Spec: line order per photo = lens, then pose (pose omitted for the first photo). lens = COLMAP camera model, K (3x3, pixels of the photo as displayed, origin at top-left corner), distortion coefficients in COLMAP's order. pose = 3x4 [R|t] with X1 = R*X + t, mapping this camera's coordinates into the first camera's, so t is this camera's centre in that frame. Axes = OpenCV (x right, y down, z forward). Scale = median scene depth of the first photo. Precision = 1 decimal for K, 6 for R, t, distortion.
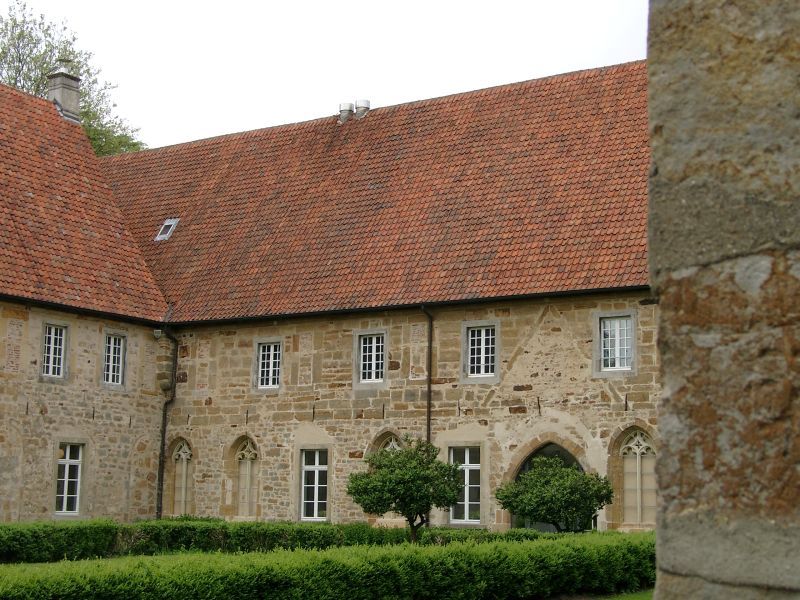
lens RADIAL K [[1309.9, 0, 400.2], [0, 1309.9, 296.7], [0, 0, 1]] dist [-0.004694, 0.000000]
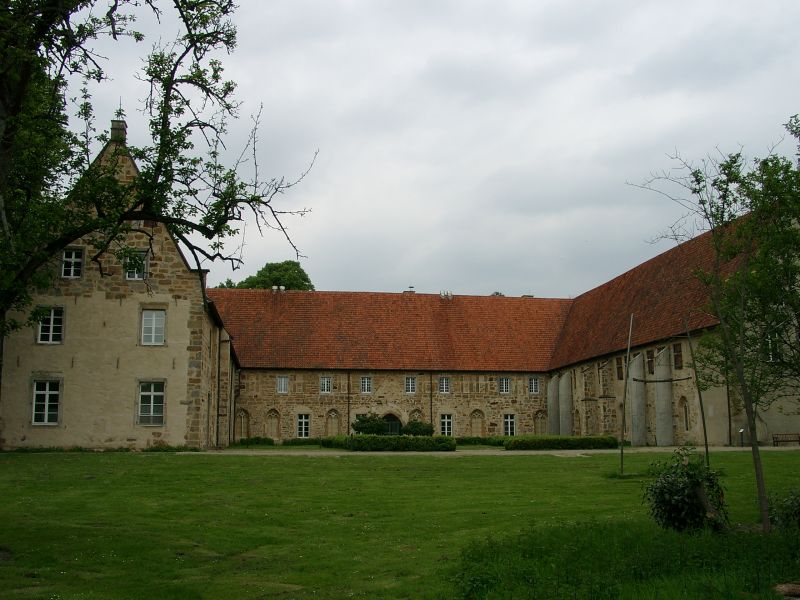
lens RADIAL K [[808.7, 0, 399.6], [0, 808.7, 299.9], [0, 0, 1]] dist [-0.094765, 0.000000]
pose [[0.748262, 0.100267, 0.655782, -1.206705], [-0.089182, 0.994743, -0.050334, -0.074273], [-0.657382, -0.020821, 0.753270, -0.555679]]
